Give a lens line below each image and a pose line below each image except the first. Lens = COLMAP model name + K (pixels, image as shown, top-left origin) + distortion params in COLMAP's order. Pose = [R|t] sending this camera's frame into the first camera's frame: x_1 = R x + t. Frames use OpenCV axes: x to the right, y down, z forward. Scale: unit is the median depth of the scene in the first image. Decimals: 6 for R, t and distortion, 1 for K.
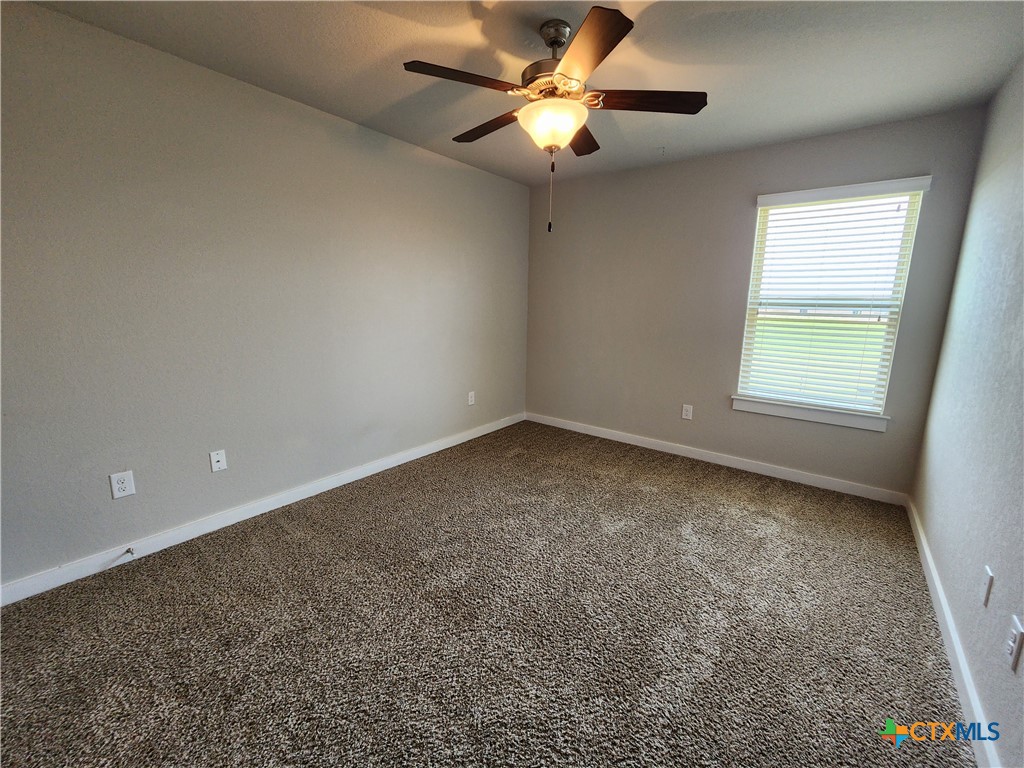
lens RADIAL K [[415.4, 0, 521.9], [0, 415.4, 381.3], [0, 0, 1]] dist [0.000617, -0.000348]
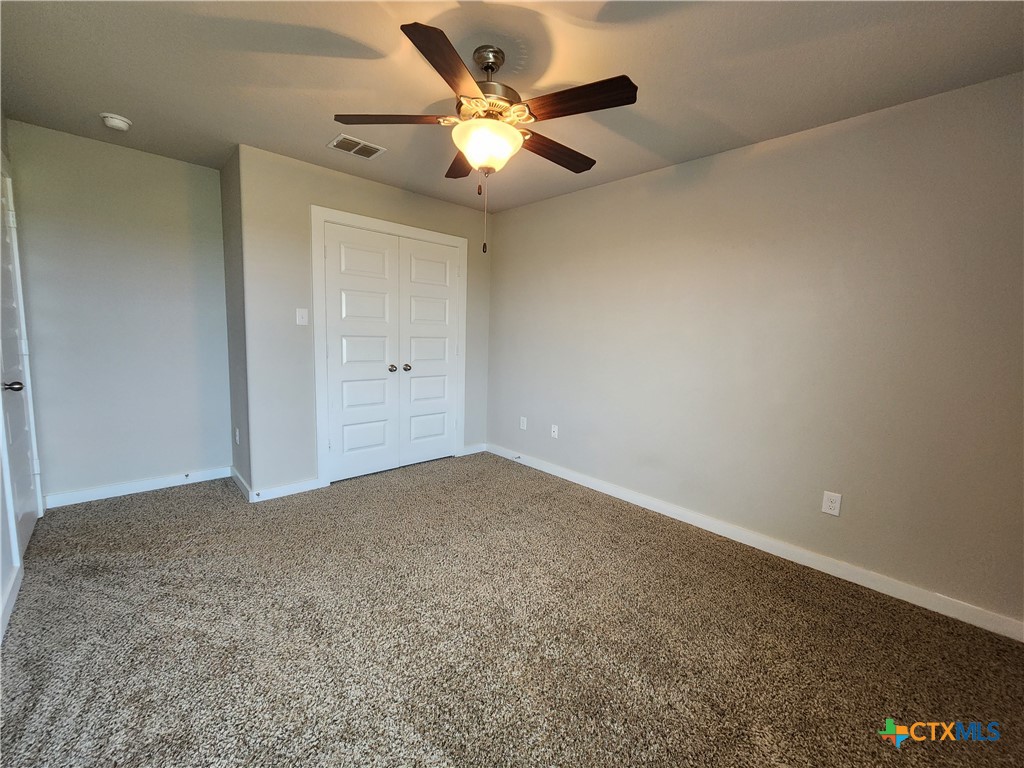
lens RADIAL K [[415.4, 0, 521.9], [0, 415.4, 381.3], [0, 0, 1]] dist [0.000617, -0.000348]
pose [[-0.141049, 0.100865, -0.984851, 0.723561], [-0.223588, 0.965848, 0.130941, -0.151467], [0.964424, 0.238670, -0.113680, 0.882562]]
